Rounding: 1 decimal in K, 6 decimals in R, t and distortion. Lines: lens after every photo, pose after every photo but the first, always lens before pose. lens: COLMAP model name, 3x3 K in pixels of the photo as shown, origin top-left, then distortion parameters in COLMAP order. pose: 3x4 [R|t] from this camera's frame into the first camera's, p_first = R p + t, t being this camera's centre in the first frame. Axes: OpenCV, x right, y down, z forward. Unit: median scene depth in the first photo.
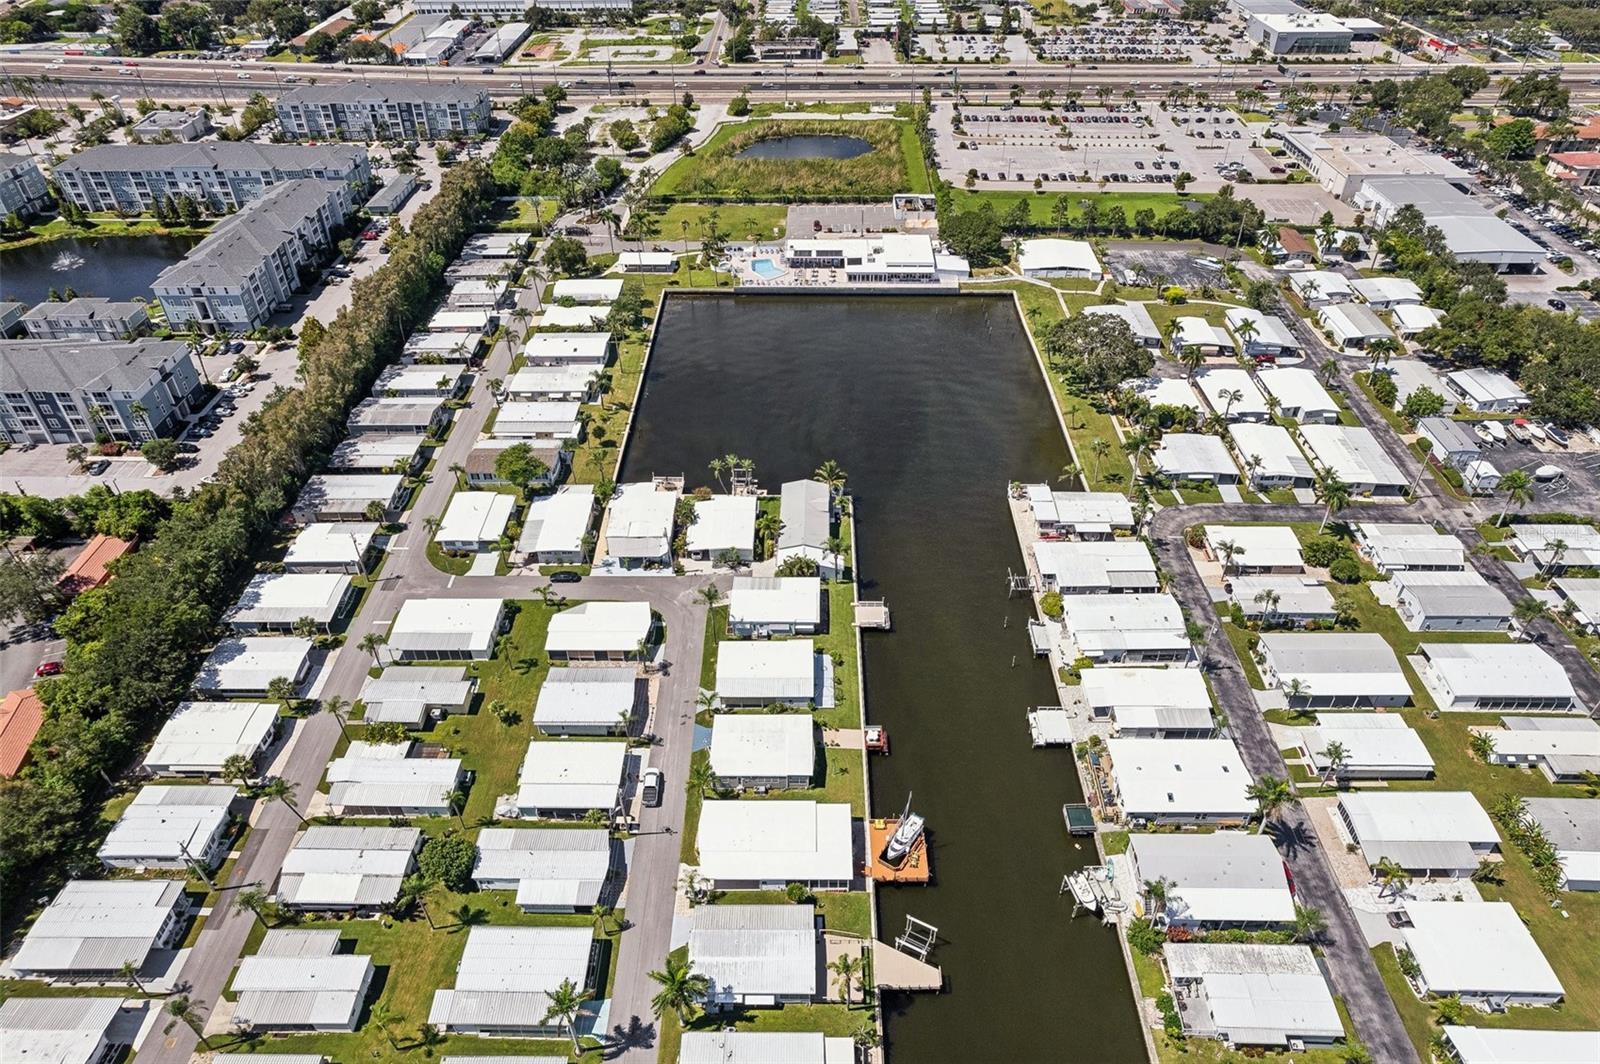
lens RADIAL K [[1032.1, 0, 801.9], [0, 1032.1, 535.5], [0, 0, 1]] dist [-0.085168, 0.080792]
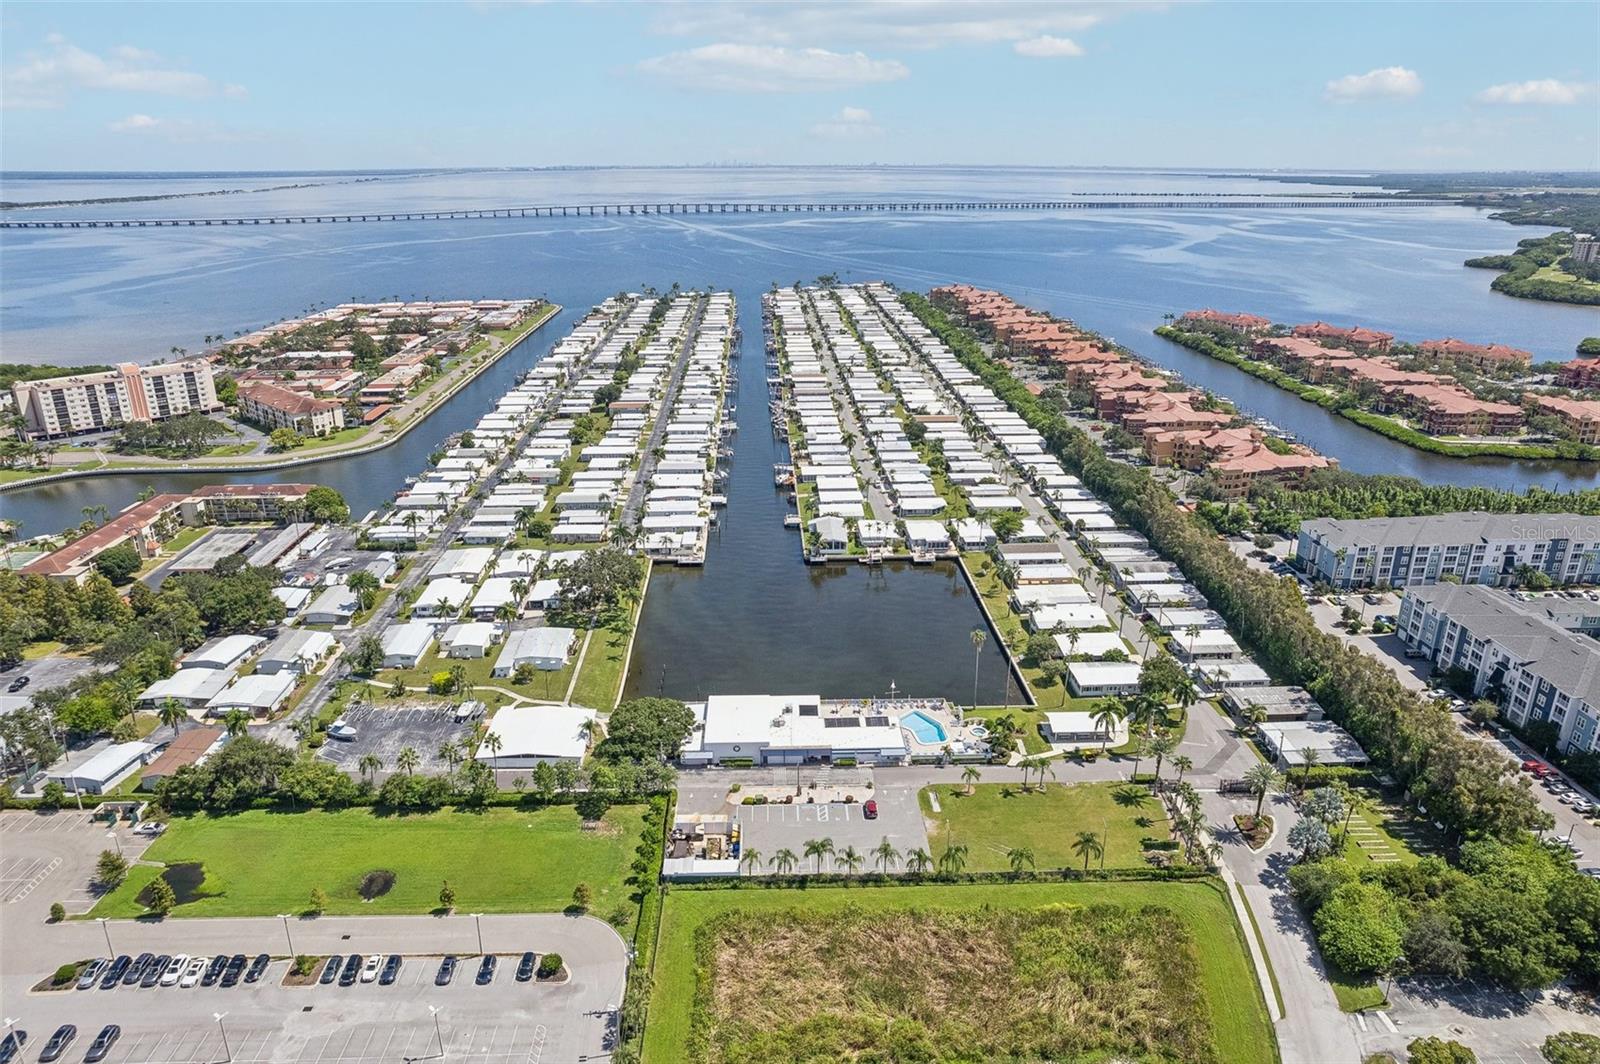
lens RADIAL K [[1047.1, 0, 797.6], [0, 1047.1, 539.3], [0, 0, 1]] dist [-0.070914, 0.062035]
pose [[-0.998904, 0.023028, -0.040742, 0.081592], [-0.022402, 0.529055, 0.848292, -0.923190], [0.041089, 0.848275, -0.527959, 1.194306]]
